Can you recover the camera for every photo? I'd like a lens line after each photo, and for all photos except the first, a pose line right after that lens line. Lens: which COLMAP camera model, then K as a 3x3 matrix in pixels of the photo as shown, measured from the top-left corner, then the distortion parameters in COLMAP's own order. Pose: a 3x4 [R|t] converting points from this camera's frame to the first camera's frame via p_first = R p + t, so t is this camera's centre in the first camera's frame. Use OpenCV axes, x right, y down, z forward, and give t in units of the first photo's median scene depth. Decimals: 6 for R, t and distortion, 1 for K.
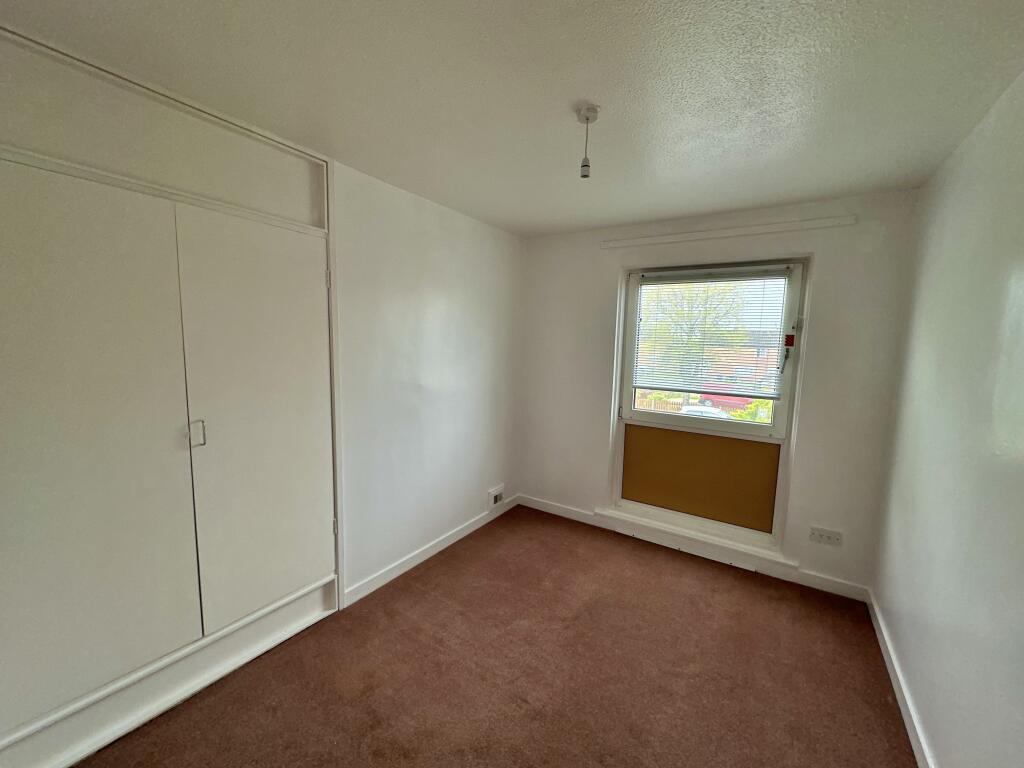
lens RADIAL K [[409.4, 0, 509.5], [0, 409.4, 386.4], [0, 0, 1]] dist [0.002355, 0.000088]
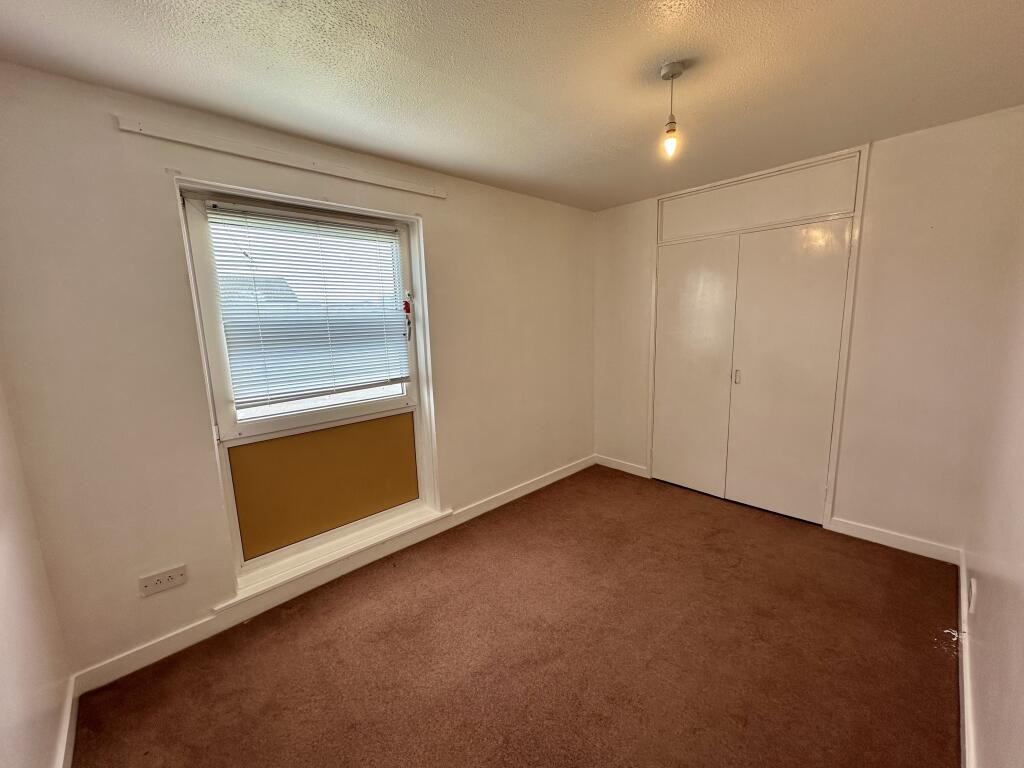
lens RADIAL K [[409.4, 0, 509.5], [0, 409.4, 386.4], [0, 0, 1]] dist [0.002355, 0.000088]
pose [[0.218735, -0.202575, 0.954525, -0.236113], [0.137481, 0.974853, 0.175384, -0.061177], [-0.966051, 0.092866, 0.241084, 0.519656]]
